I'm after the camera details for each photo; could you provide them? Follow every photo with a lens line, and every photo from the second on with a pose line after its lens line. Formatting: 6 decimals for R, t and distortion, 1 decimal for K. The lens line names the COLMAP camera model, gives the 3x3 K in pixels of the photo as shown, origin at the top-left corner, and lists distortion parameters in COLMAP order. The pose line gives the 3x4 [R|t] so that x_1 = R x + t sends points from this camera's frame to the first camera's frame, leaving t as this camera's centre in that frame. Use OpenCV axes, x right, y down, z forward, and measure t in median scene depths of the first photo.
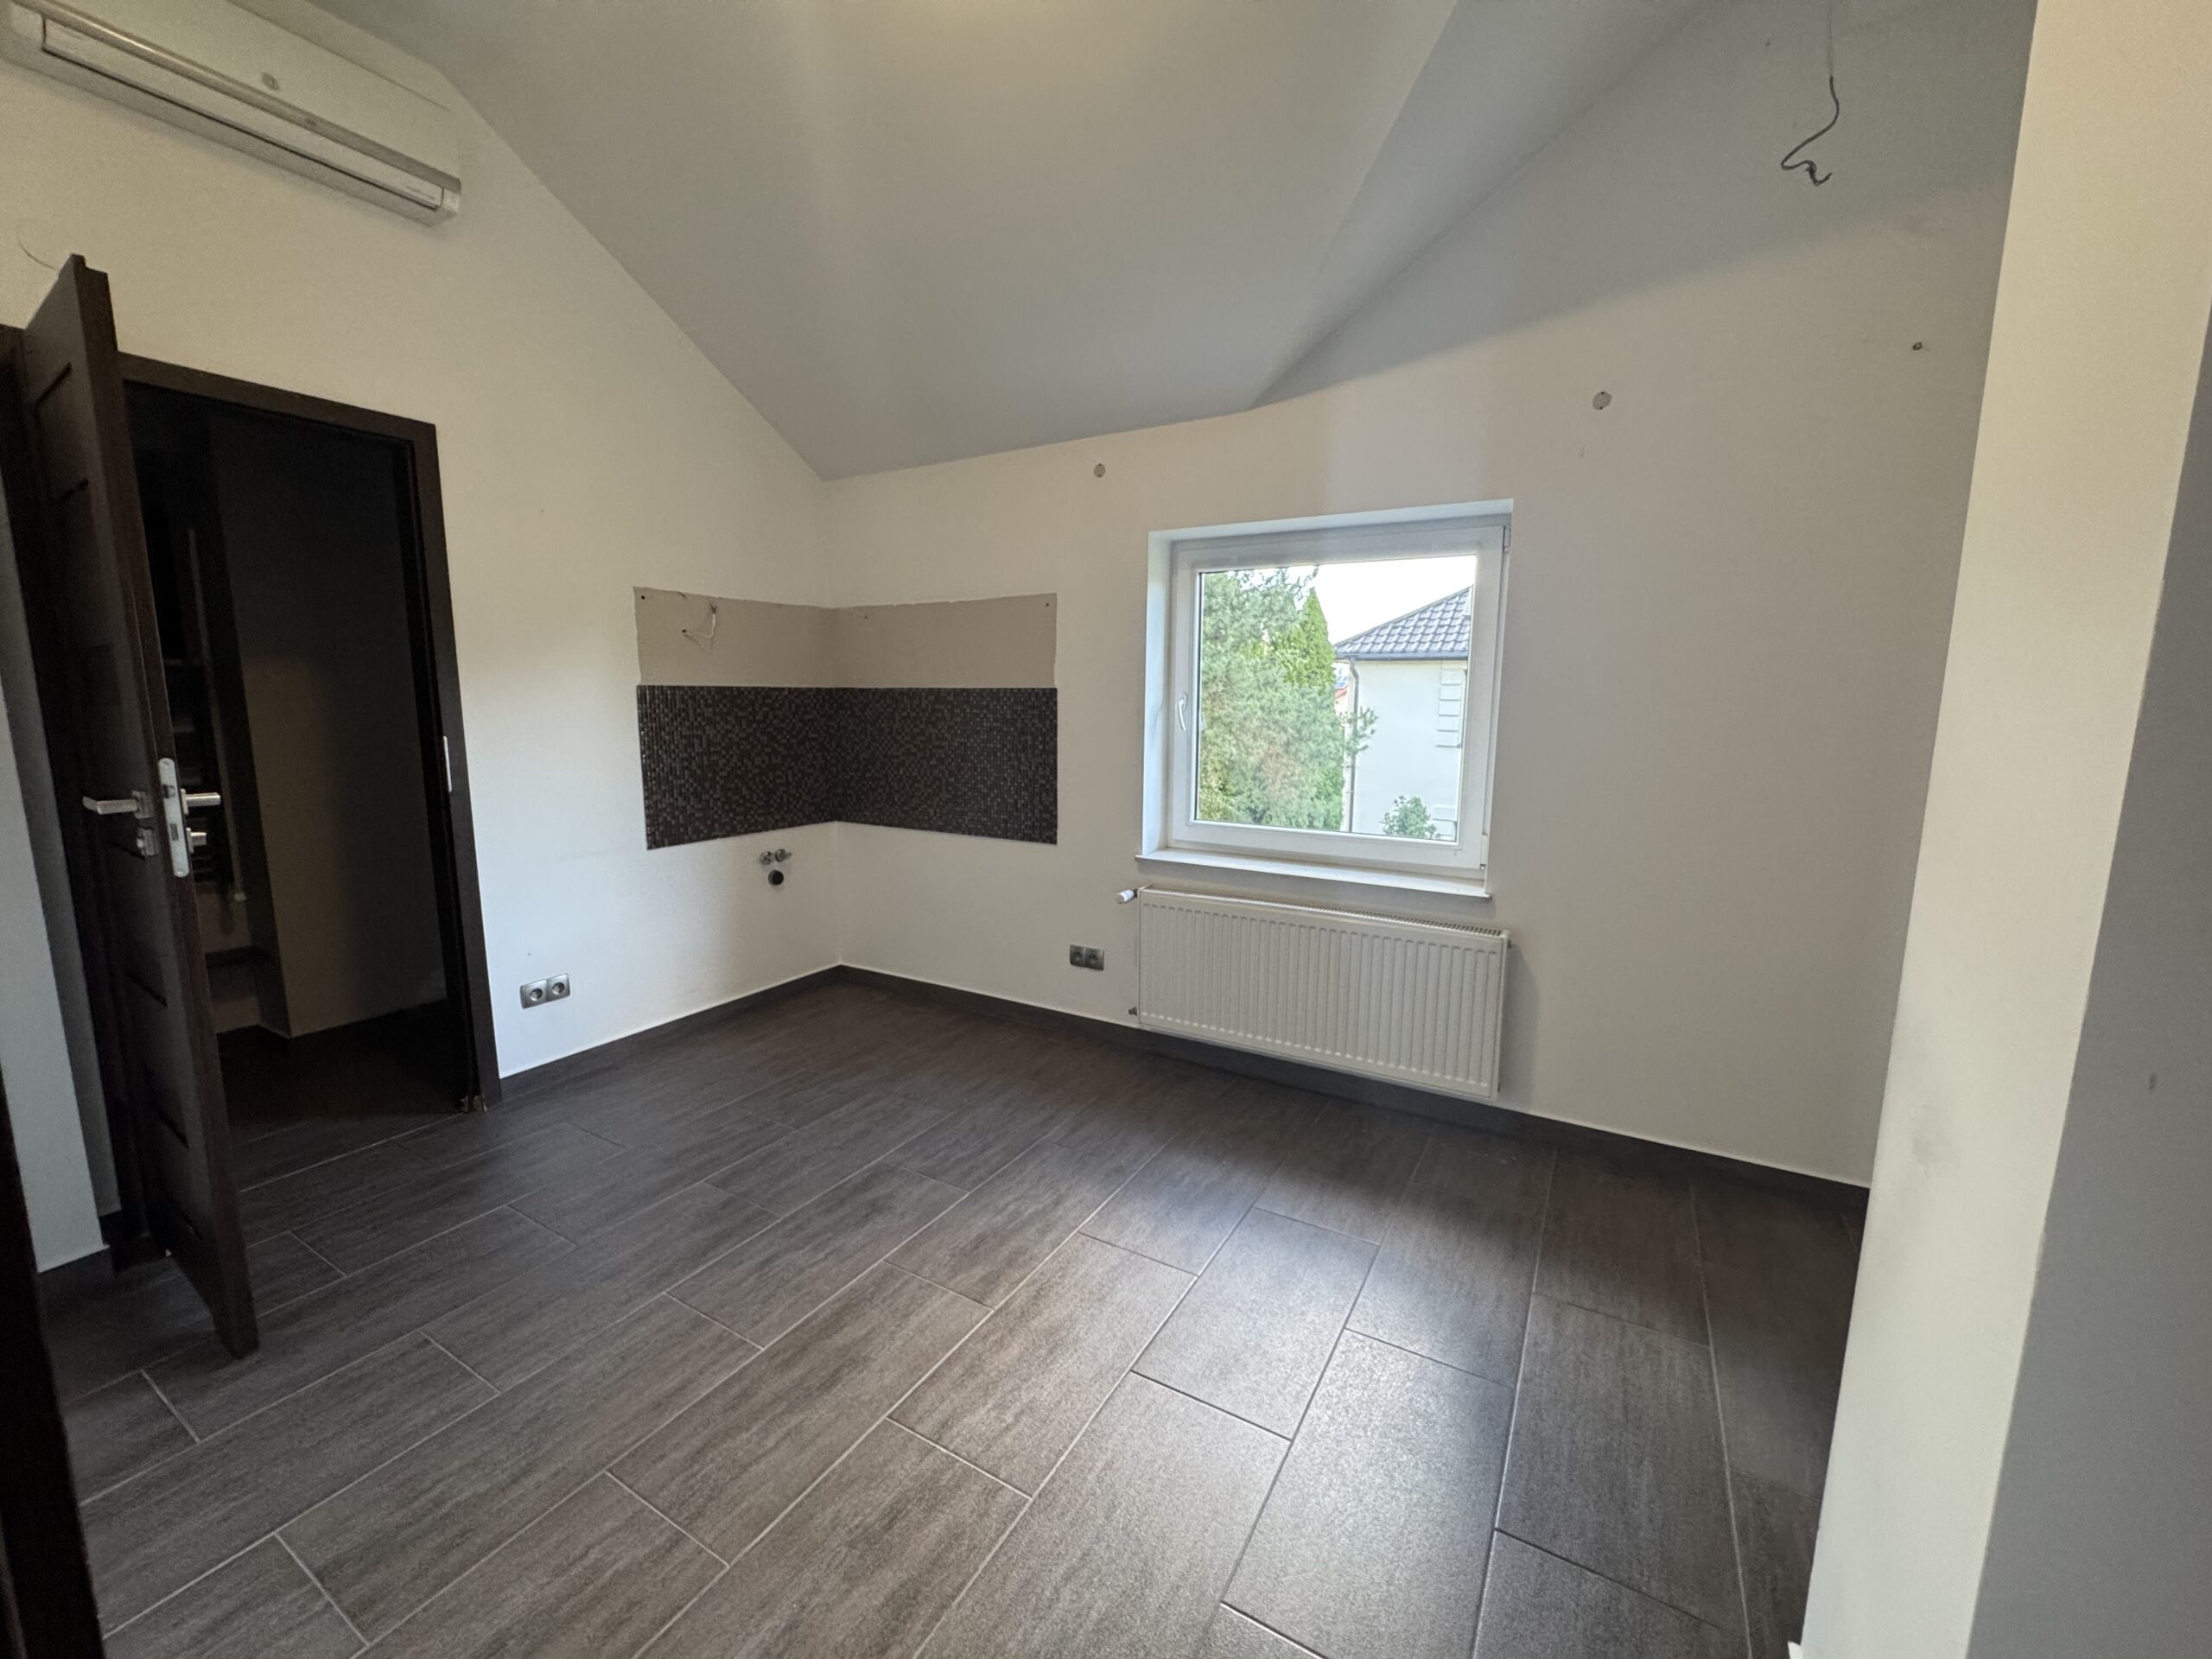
lens RADIAL K [[889.1, 0, 1108.2], [0, 889.1, 826.1], [0, 0, 1]] dist [-0.010587, -0.000246]
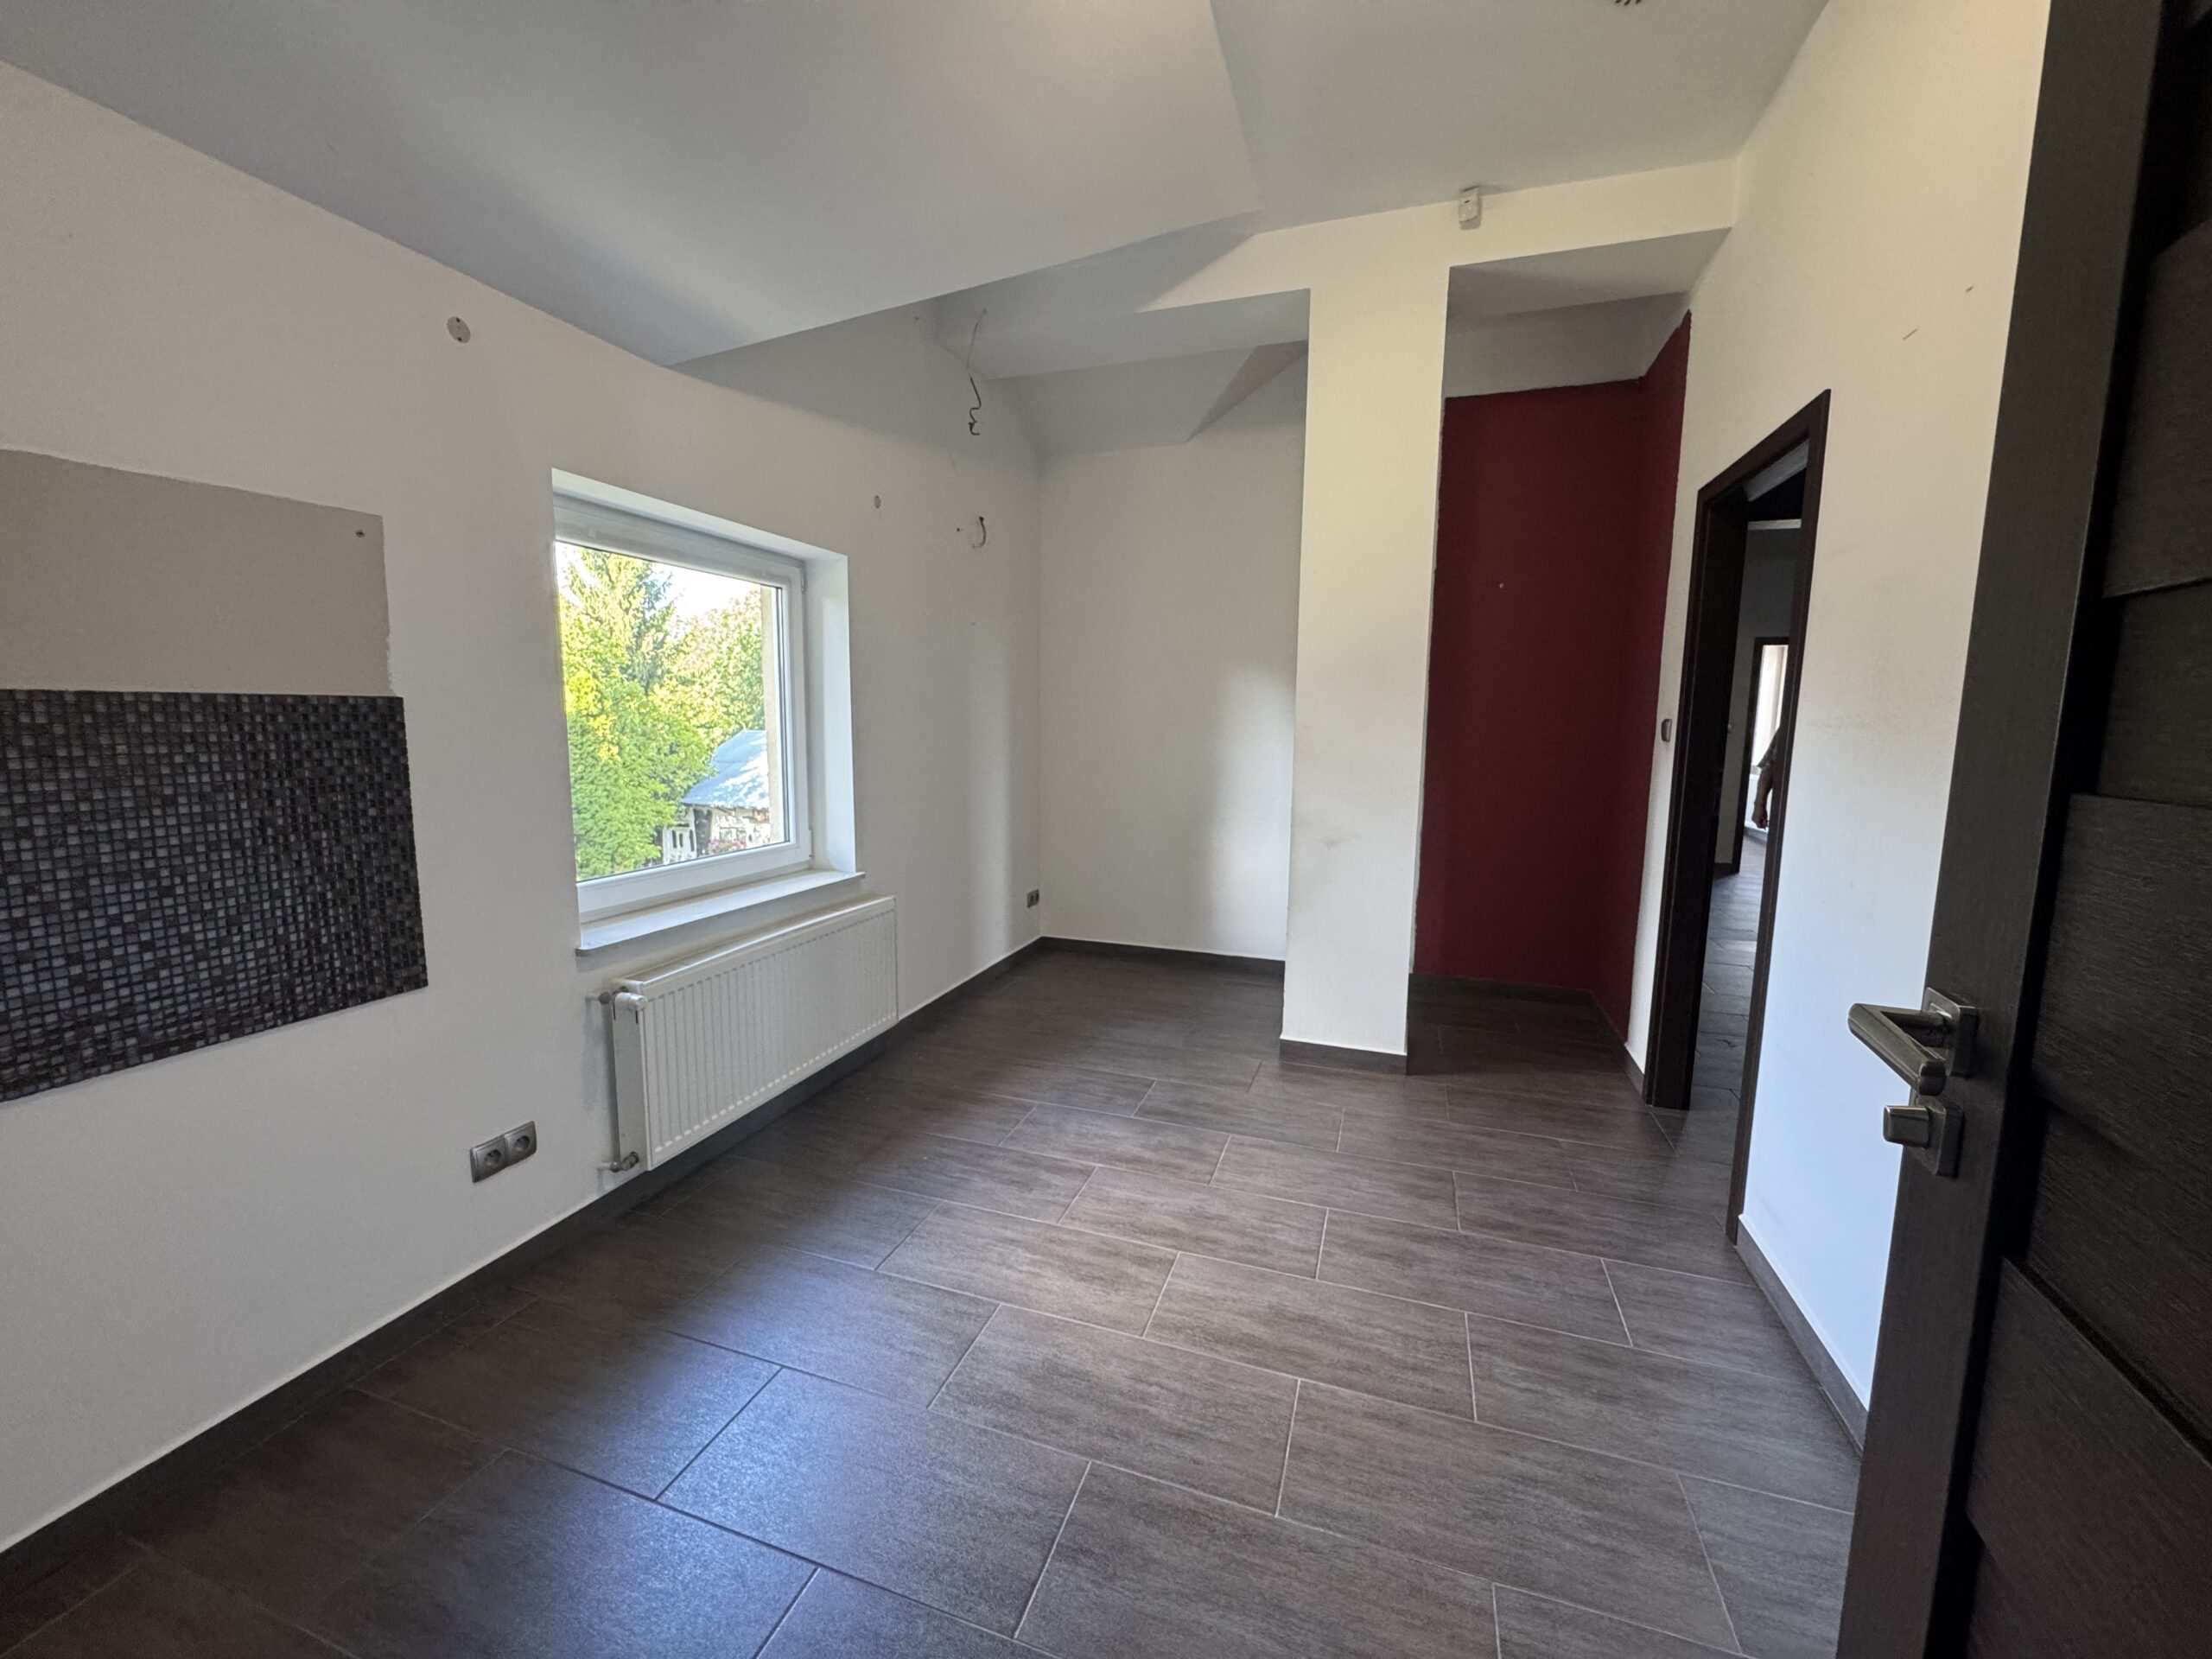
lens RADIAL K [[889.1, 0, 1095.8], [0, 889.1, 828.1], [0, 0, 1]] dist [-0.010587, -0.000246]
pose [[-0.196549, -0.131205, 0.971676, -0.803814], [0.125906, 0.979424, 0.157720, -0.133079], [-0.972377, 0.153339, -0.175985, 0.849598]]
